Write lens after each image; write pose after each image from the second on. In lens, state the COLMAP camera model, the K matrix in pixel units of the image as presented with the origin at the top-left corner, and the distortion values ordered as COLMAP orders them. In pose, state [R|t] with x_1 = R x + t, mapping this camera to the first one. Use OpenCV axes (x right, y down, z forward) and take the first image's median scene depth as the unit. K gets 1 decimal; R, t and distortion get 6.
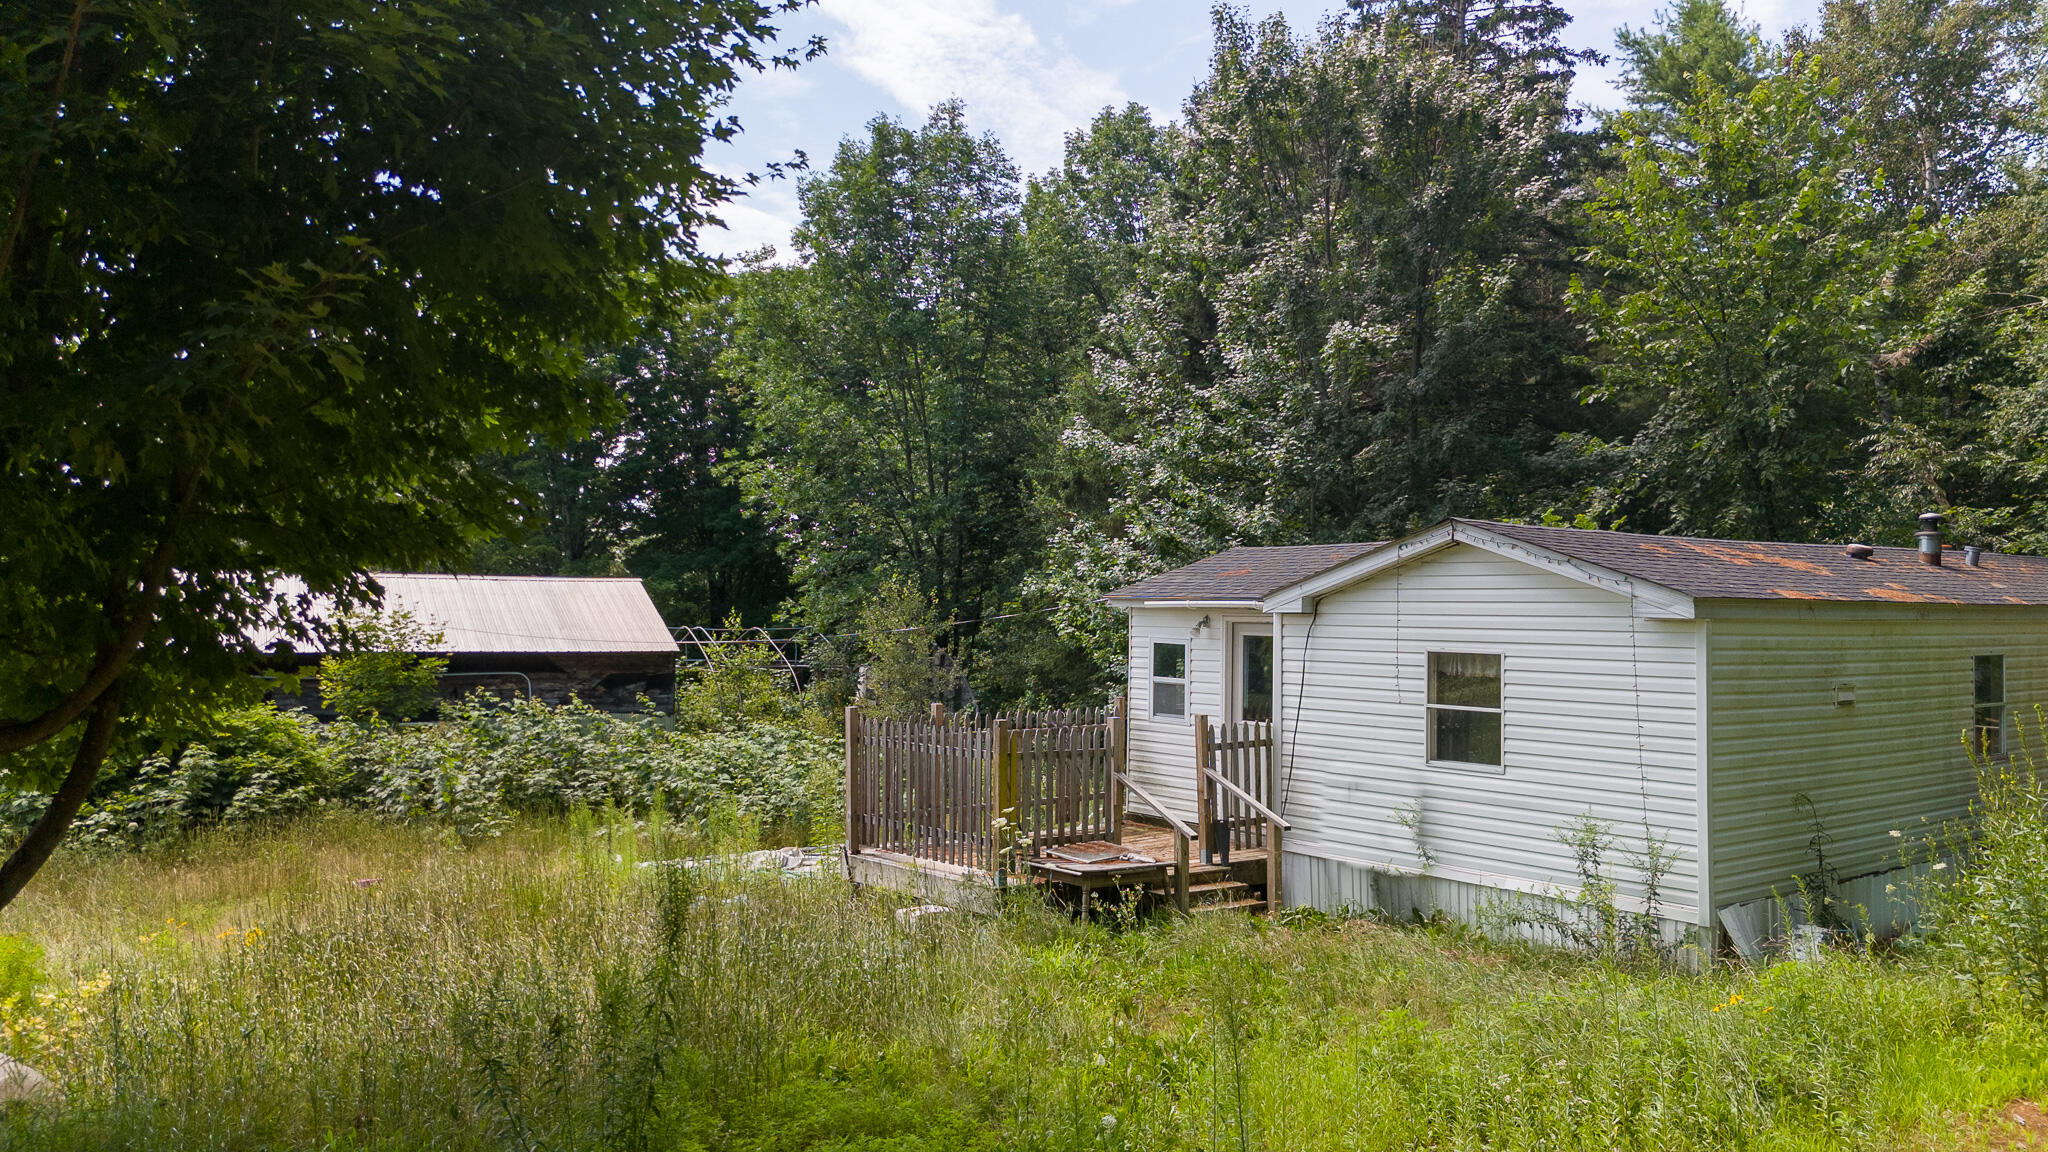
lens RADIAL K [[1497.1, 0, 1018.9], [0, 1497.1, 571.5], [0, 0, 1]] dist [0.083872, -0.095711]
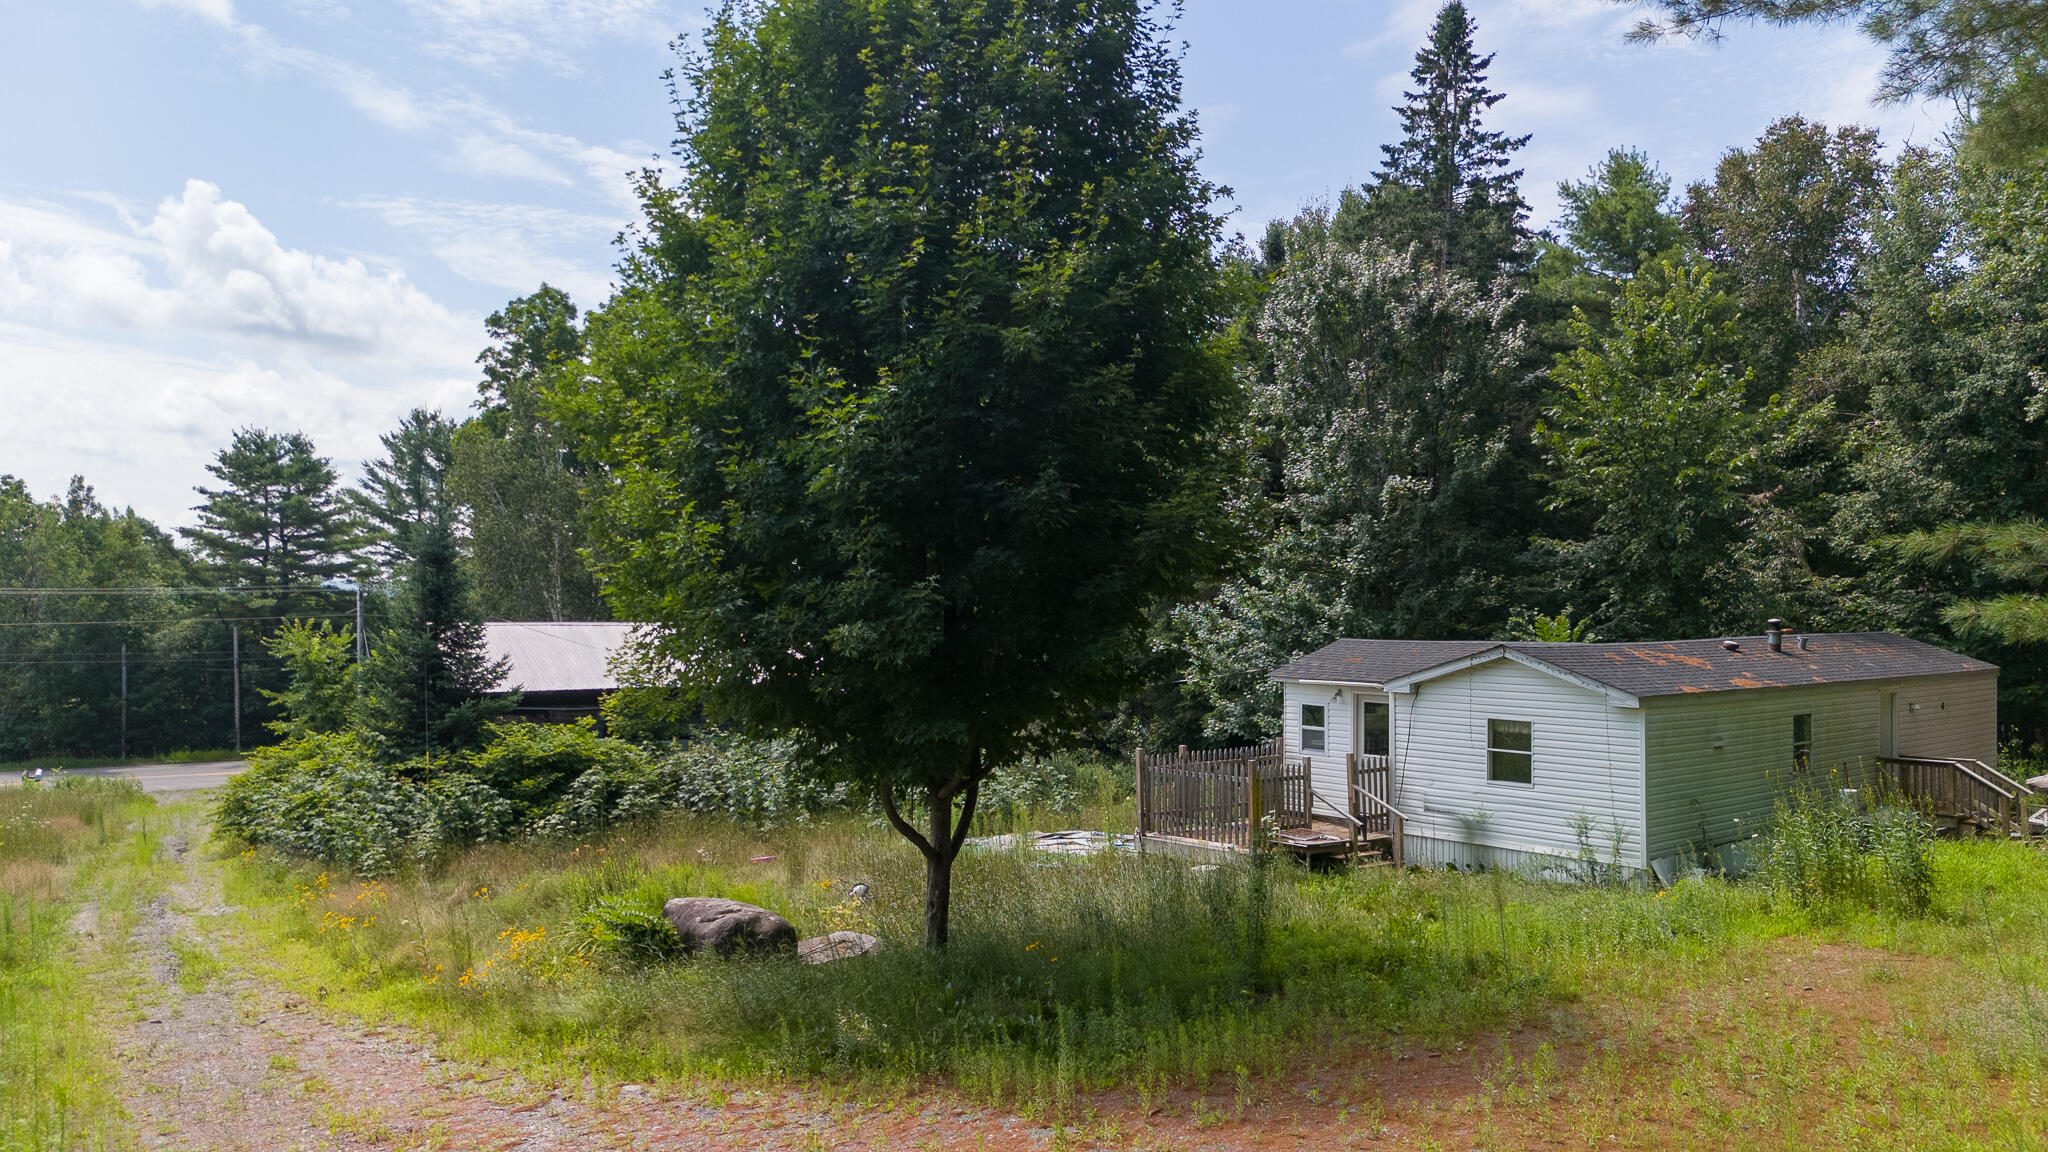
lens RADIAL K [[1494.2, 0, 1031.3], [0, 1494.2, 572.4], [0, 0, 1]] dist [0.149064, -0.244058]
pose [[0.998354, -0.003591, 0.057246, -0.333466], [0.003153, 0.999965, 0.007736, -0.122615], [-0.057271, -0.007543, 0.998330, -0.676570]]
